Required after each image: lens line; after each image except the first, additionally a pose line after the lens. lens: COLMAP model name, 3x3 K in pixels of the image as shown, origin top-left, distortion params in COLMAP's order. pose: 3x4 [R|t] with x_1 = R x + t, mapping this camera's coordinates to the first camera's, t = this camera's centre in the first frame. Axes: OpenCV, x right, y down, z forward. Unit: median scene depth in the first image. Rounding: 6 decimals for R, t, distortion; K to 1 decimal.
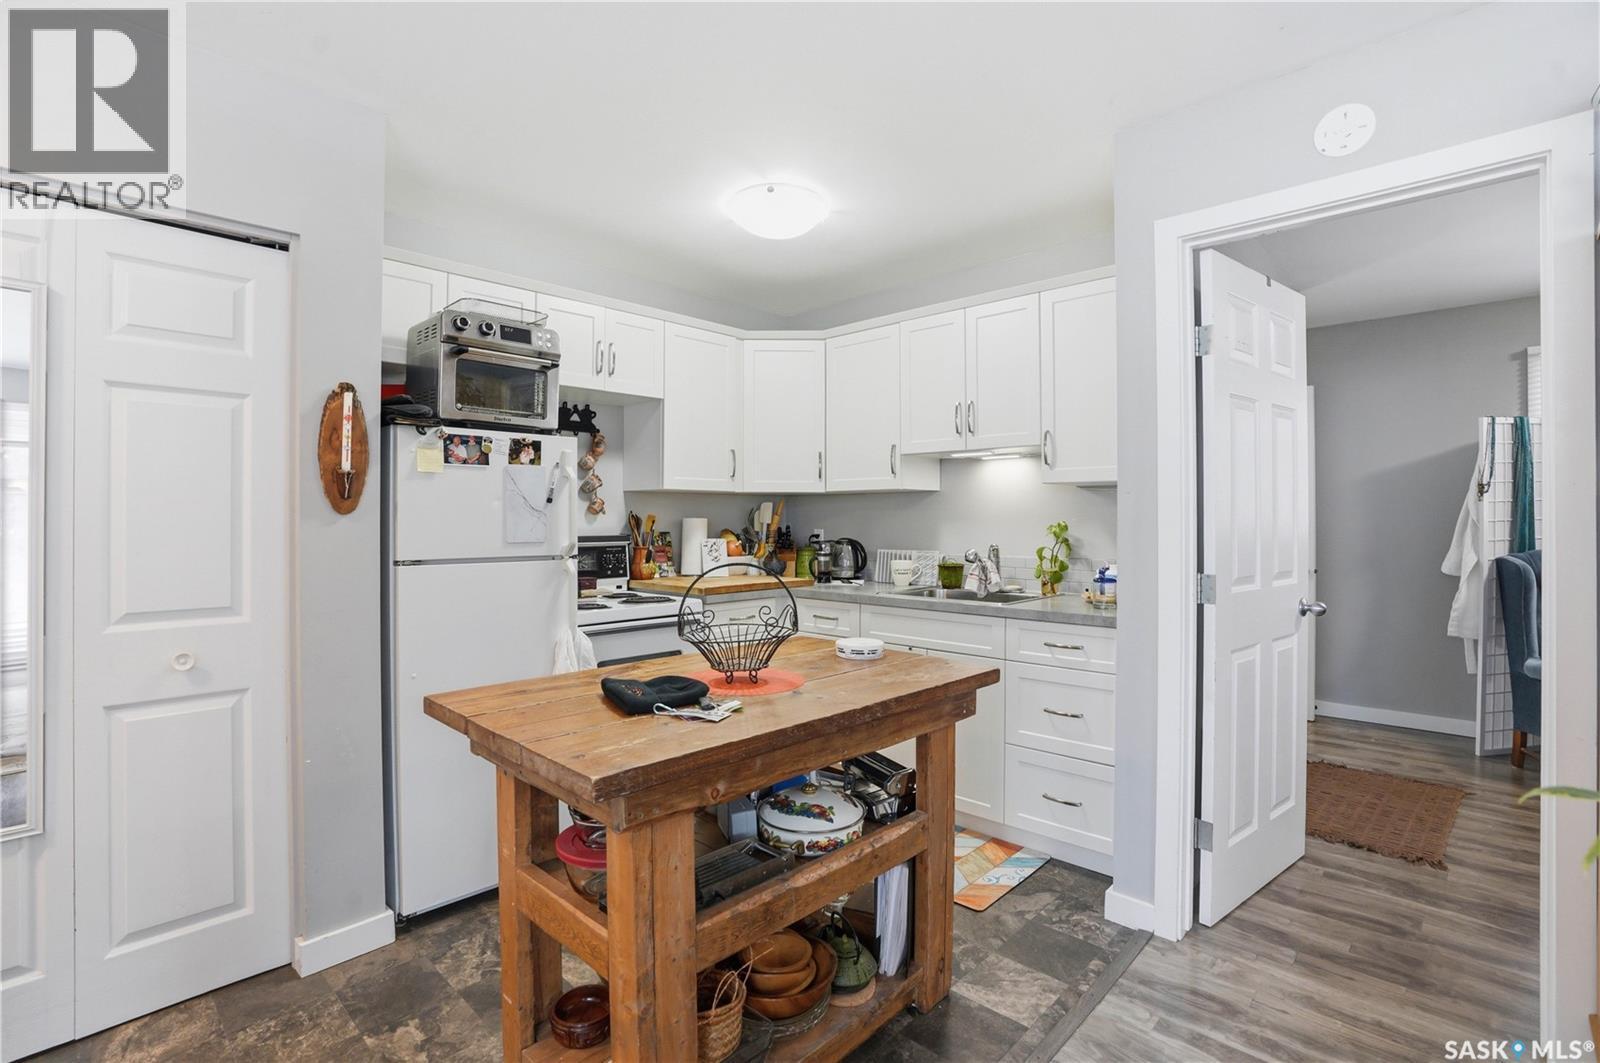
lens RADIAL K [[743.3, 0, 787.5], [0, 743.3, 534.1], [0, 0, 1]] dist [-0.045674, 0.007924]
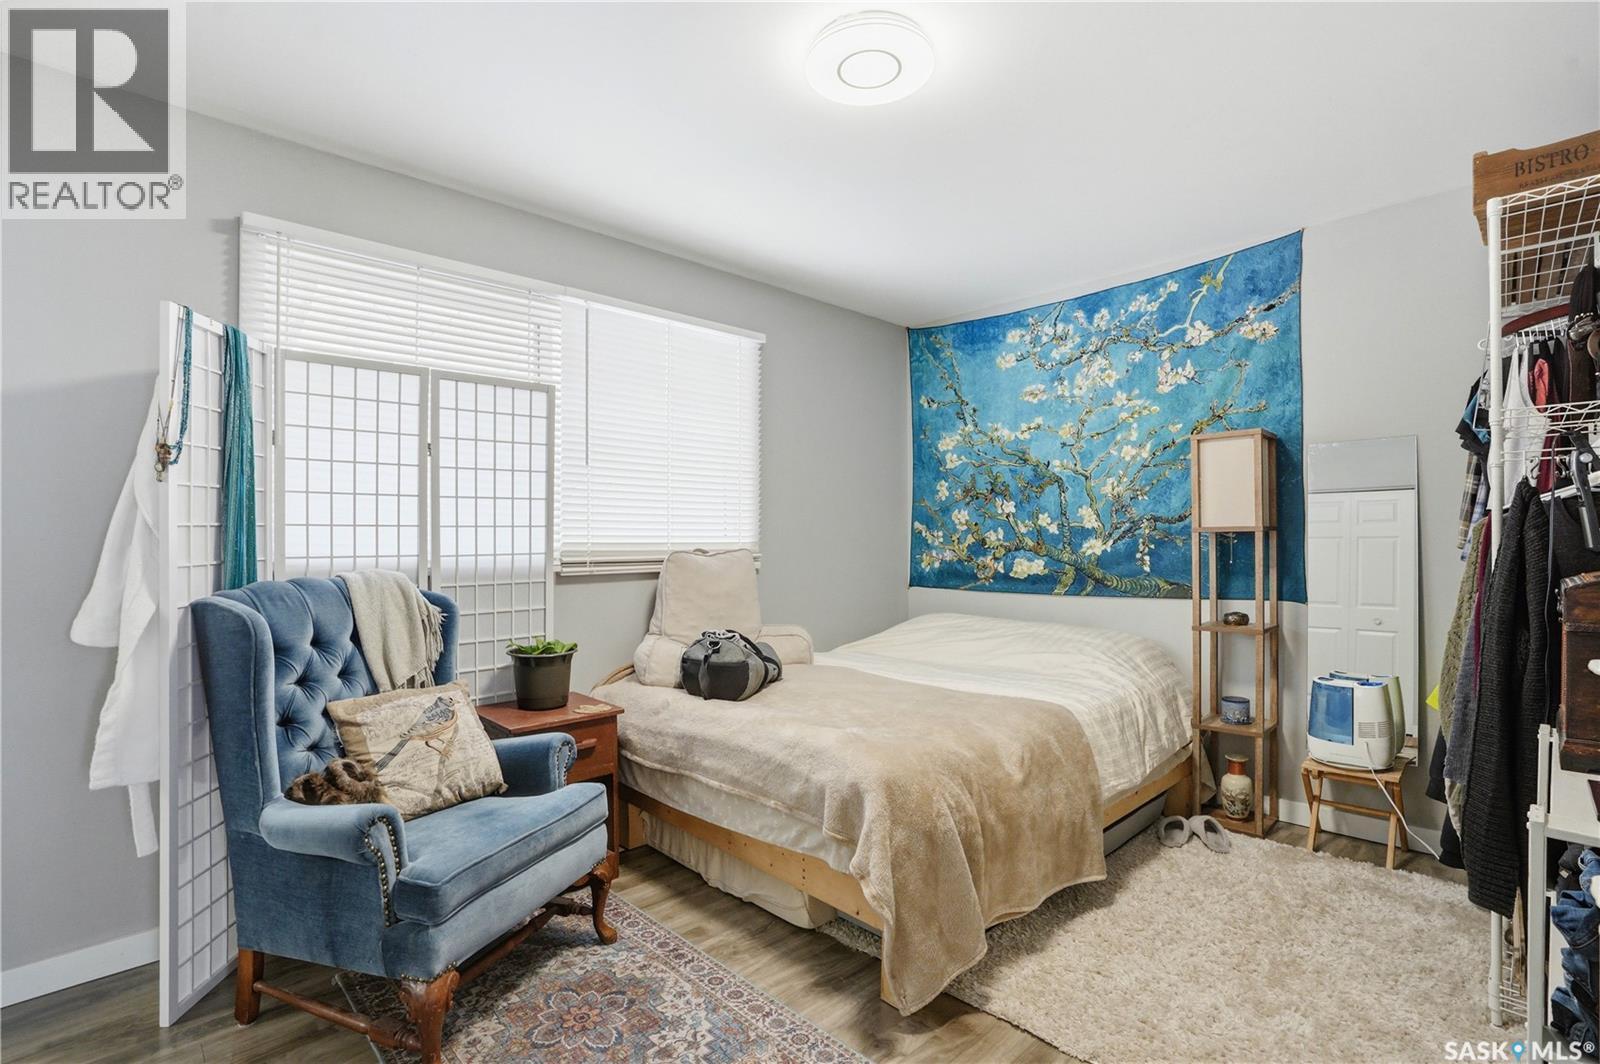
lens RADIAL K [[743.3, 0, 813.6], [0, 743.3, 529.6], [0, 0, 1]] dist [-0.045674, 0.007924]
pose [[0.029441, 0.026575, 0.999213, 0.519916], [0.029678, 0.999183, -0.027448, 0.010090], [-0.999126, 0.030462, 0.028628, 0.570775]]
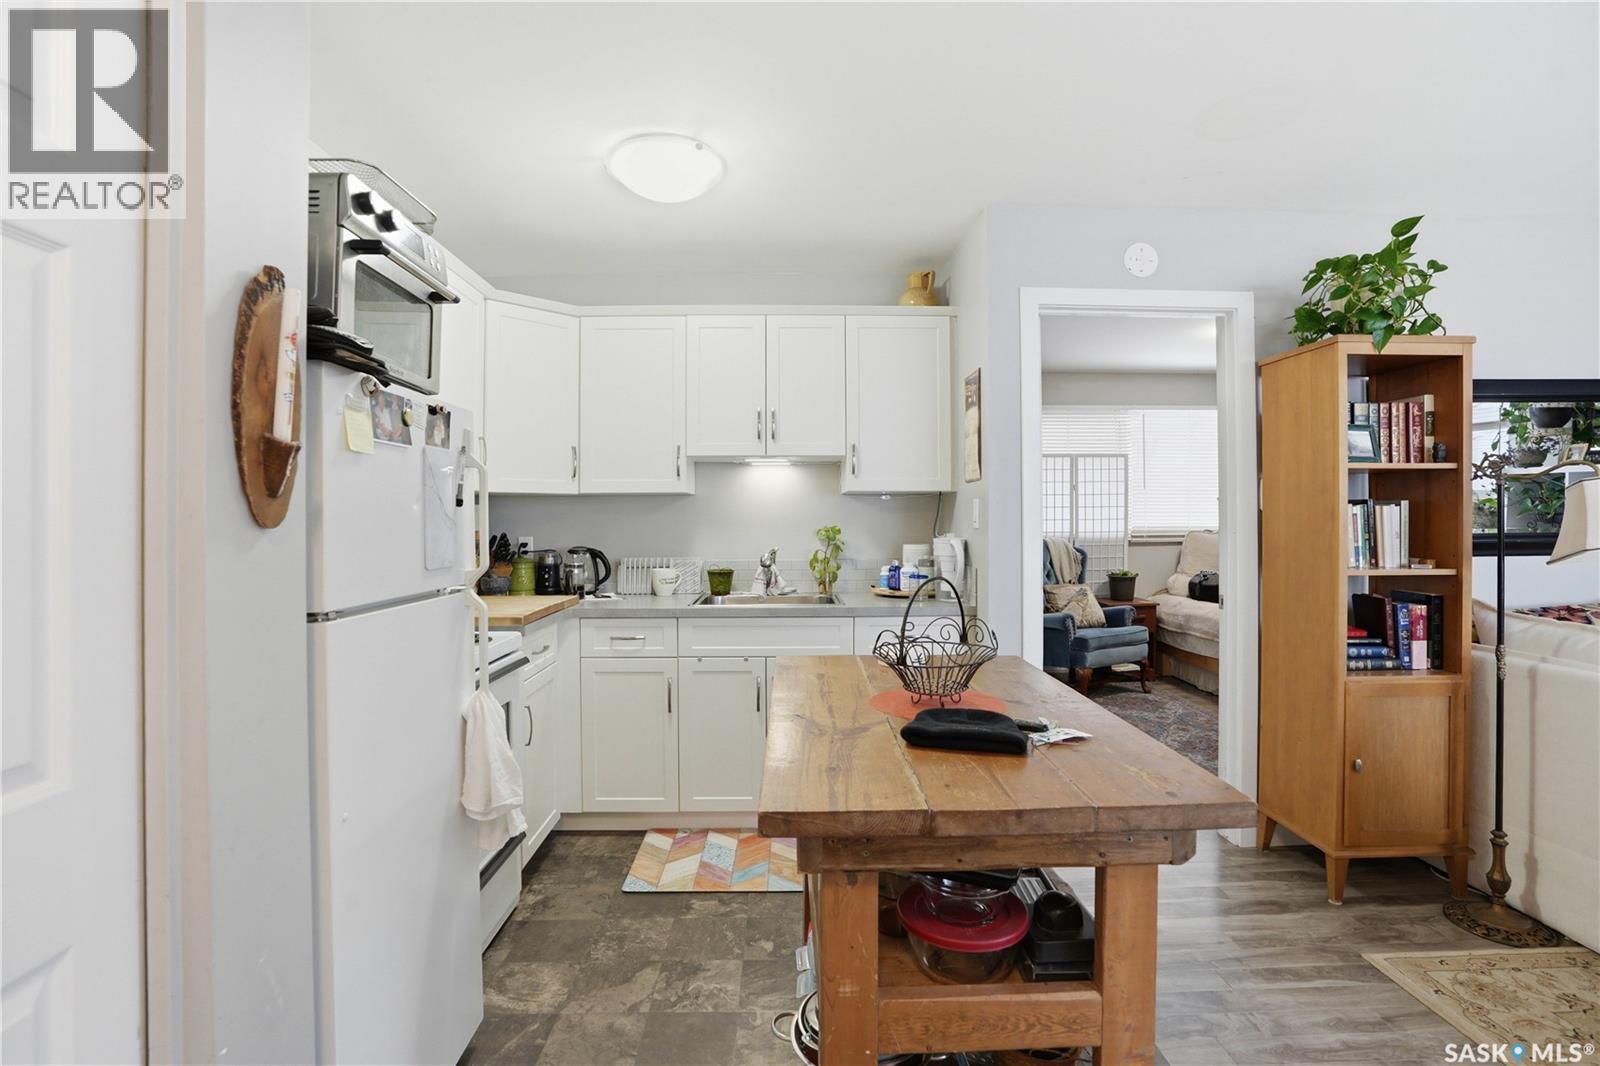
lens RADIAL K [[743.3, 0, 806.9], [0, 743.3, 521.7], [0, 0, 1]] dist [-0.045674, 0.007924]
pose [[0.707678, -0.004350, 0.706522, -0.374728], [0.015481, 0.999836, -0.009350, -0.011720], [-0.706366, 0.017555, 0.707629, 0.210942]]
